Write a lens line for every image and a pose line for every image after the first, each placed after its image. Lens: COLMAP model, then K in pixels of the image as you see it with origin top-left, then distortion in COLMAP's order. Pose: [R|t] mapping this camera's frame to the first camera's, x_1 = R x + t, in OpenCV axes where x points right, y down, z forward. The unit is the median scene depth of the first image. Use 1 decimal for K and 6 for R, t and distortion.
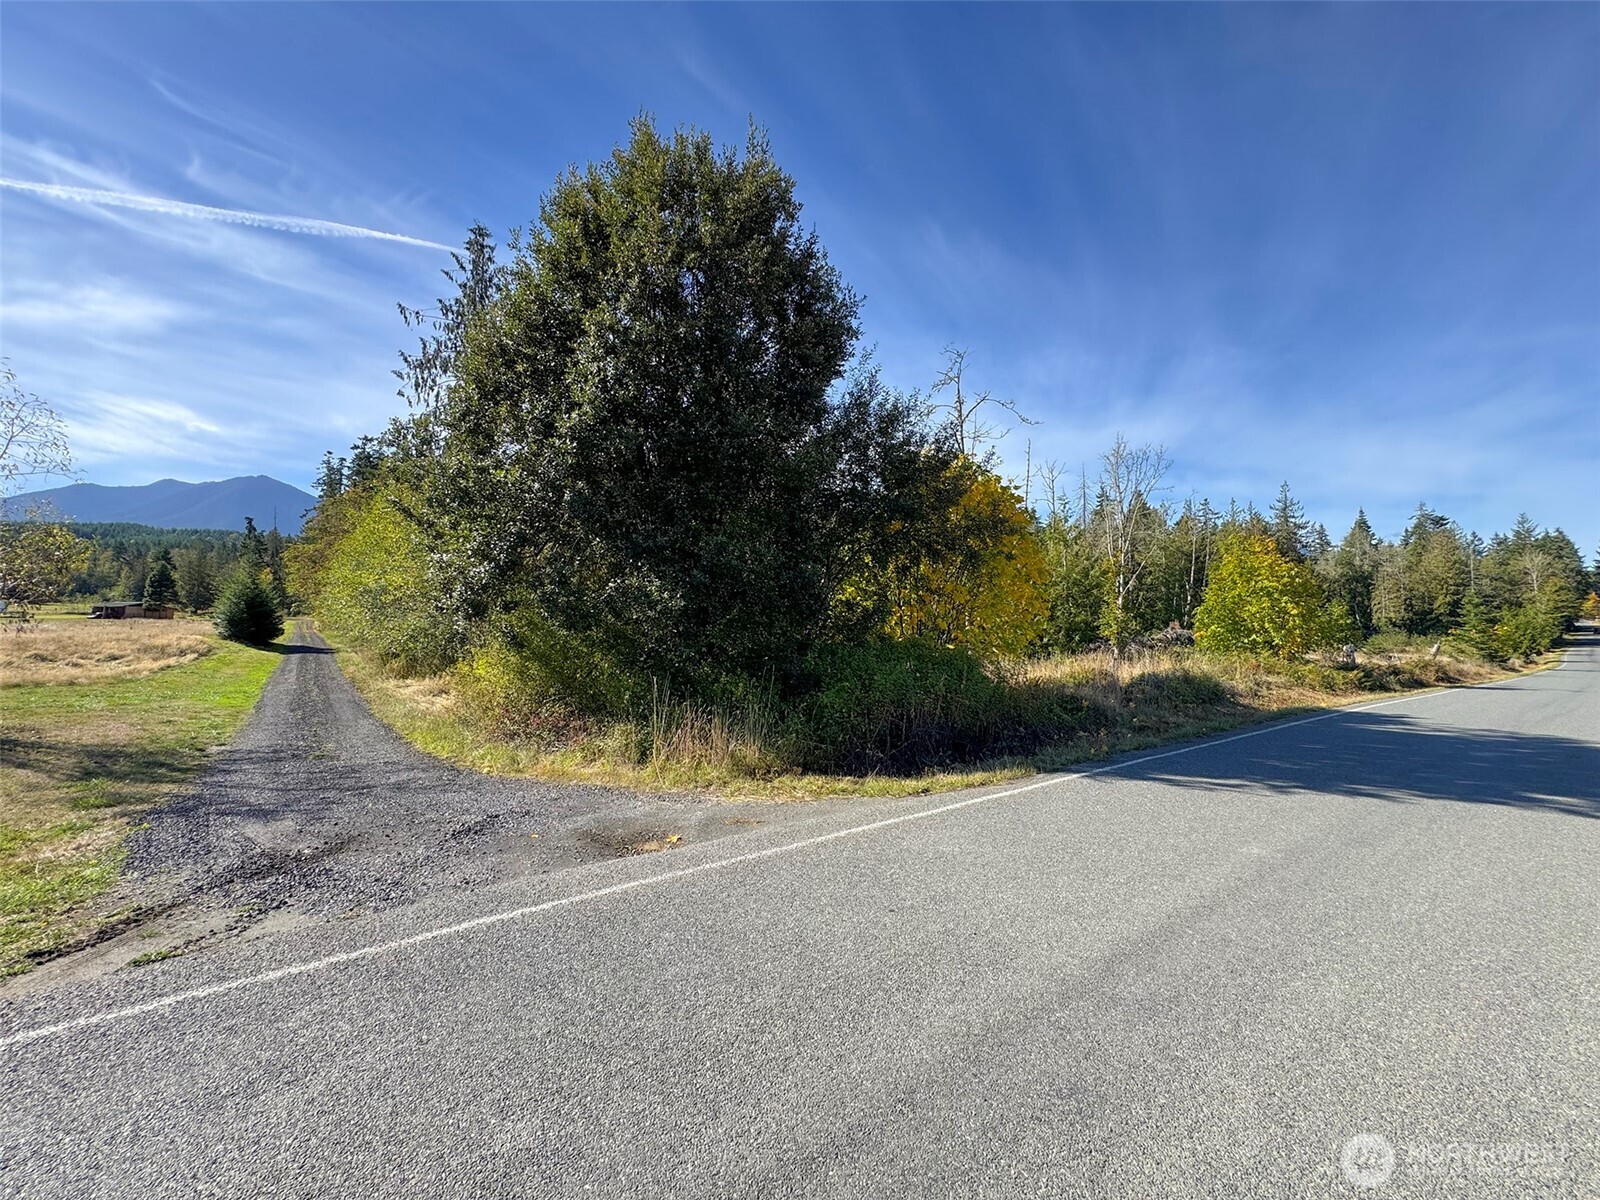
lens RADIAL K [[643.4, 0, 800.0], [0, 643.4, 600.0], [0, 0, 1]] dist [0.001547, 0.000742]
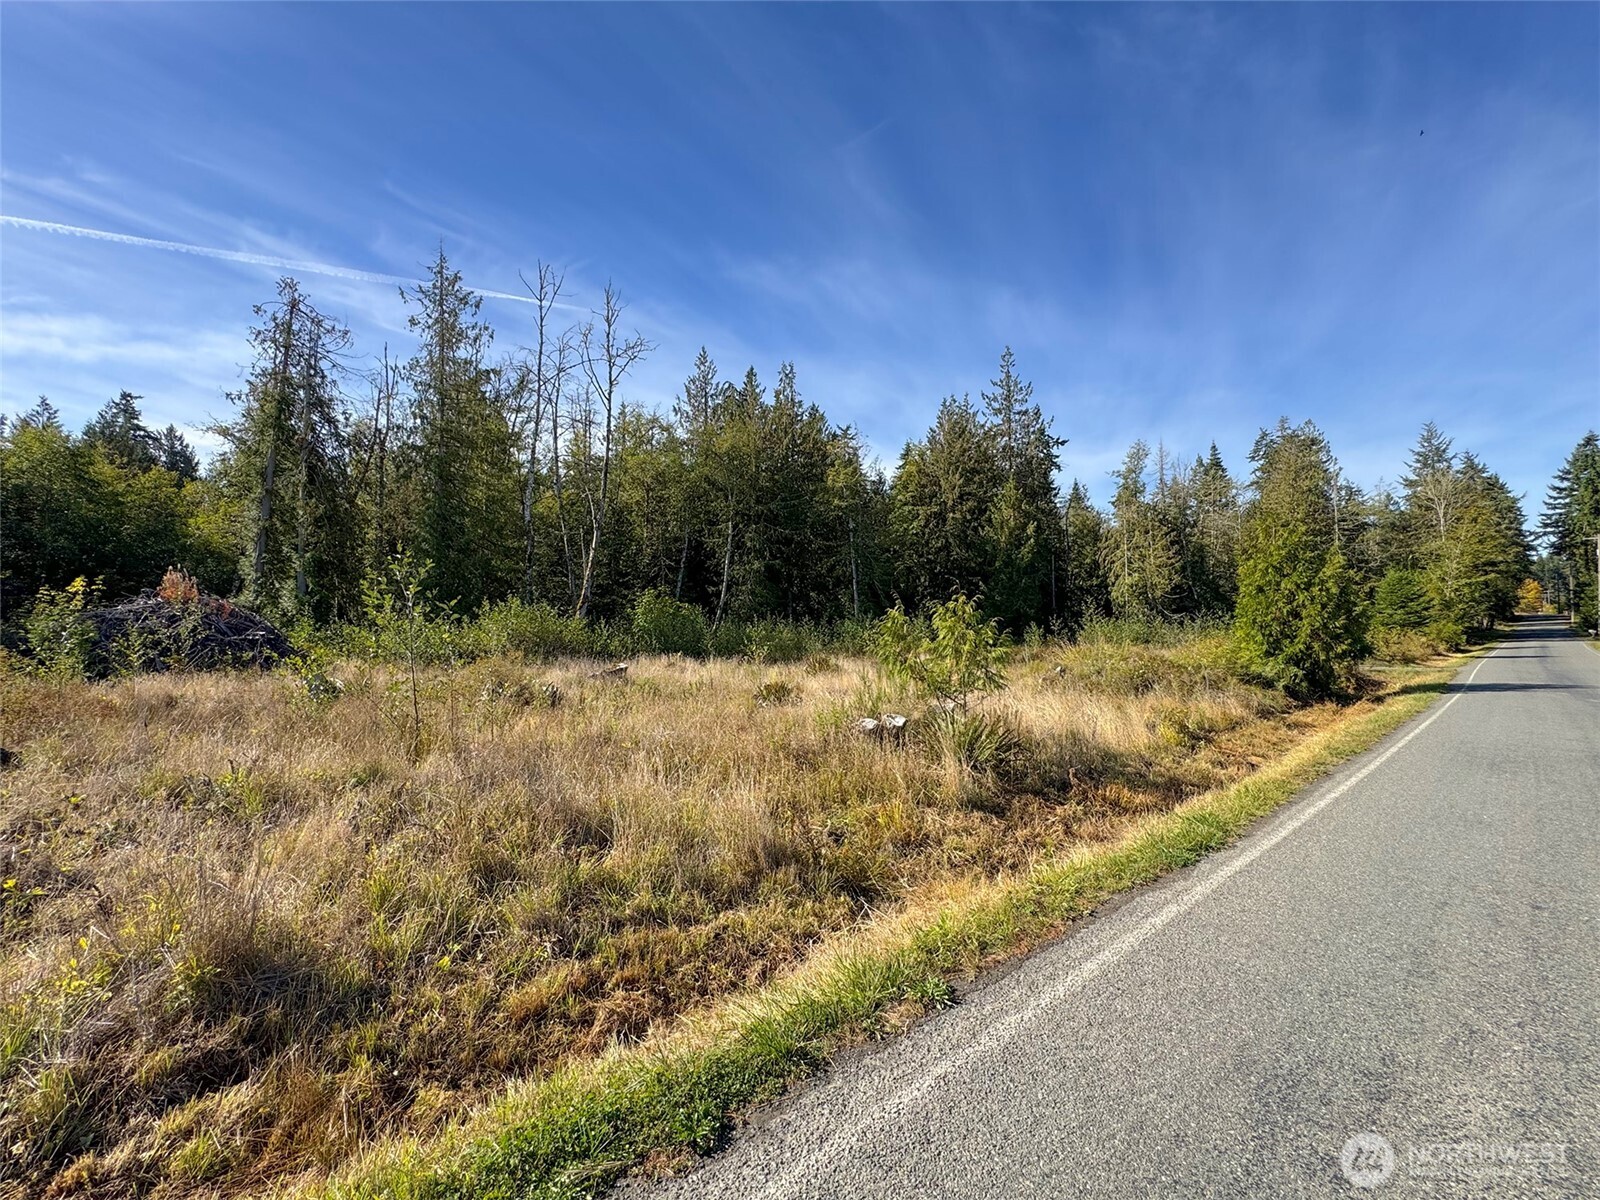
lens RADIAL K [[667.5, 0, 798.8], [0, 667.5, 618.9], [0, 0, 1]] dist [0.001687, 0.000215]
pose [[0.998360, -0.017282, 0.054568, 0.516122], [0.016882, 0.999827, 0.007788, 0.035022], [-0.054693, -0.006854, 0.998480, 0.426654]]
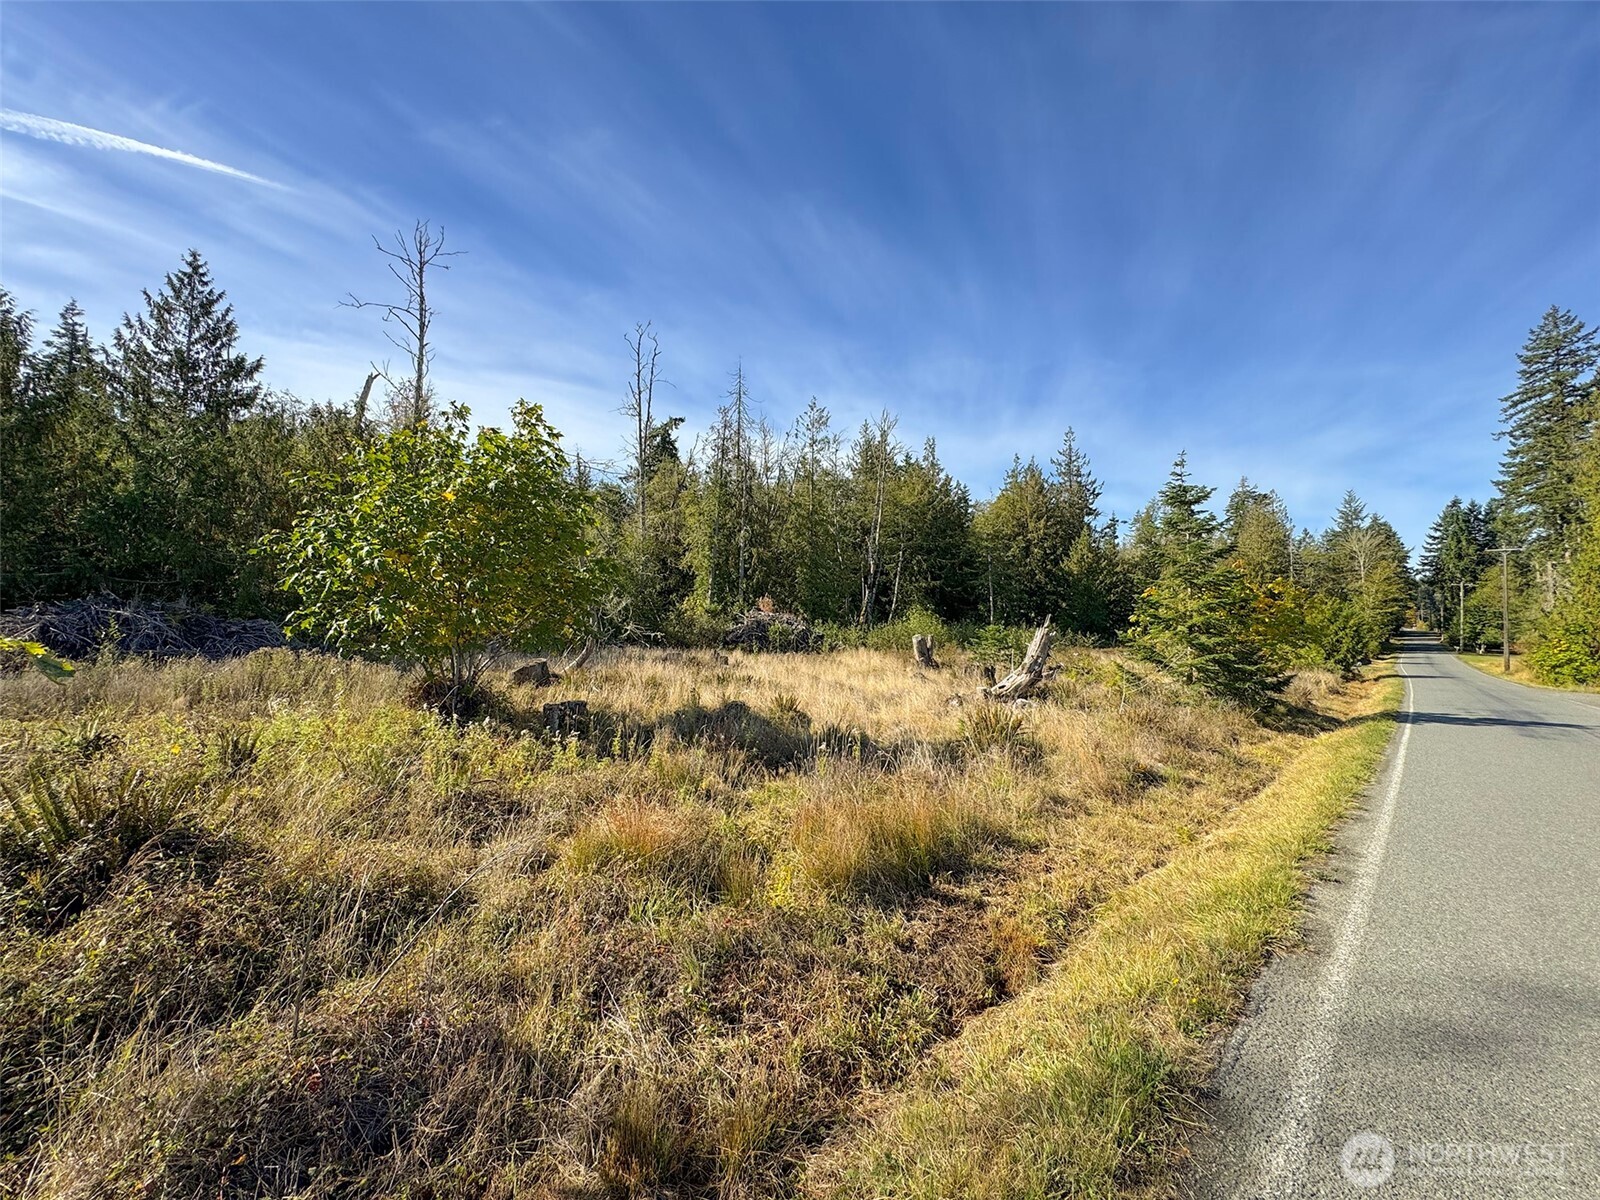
lens RADIAL K [[639.1, 0, 796.8], [0, 639.1, 594.0], [0, 0, 1]] dist [-0.001527, -0.000240]
pose [[0.991994, 0.020869, 0.124547, 0.334369], [-0.019327, 0.999721, -0.013577, 0.023492], [-0.124795, 0.011061, 0.992121, 0.293096]]
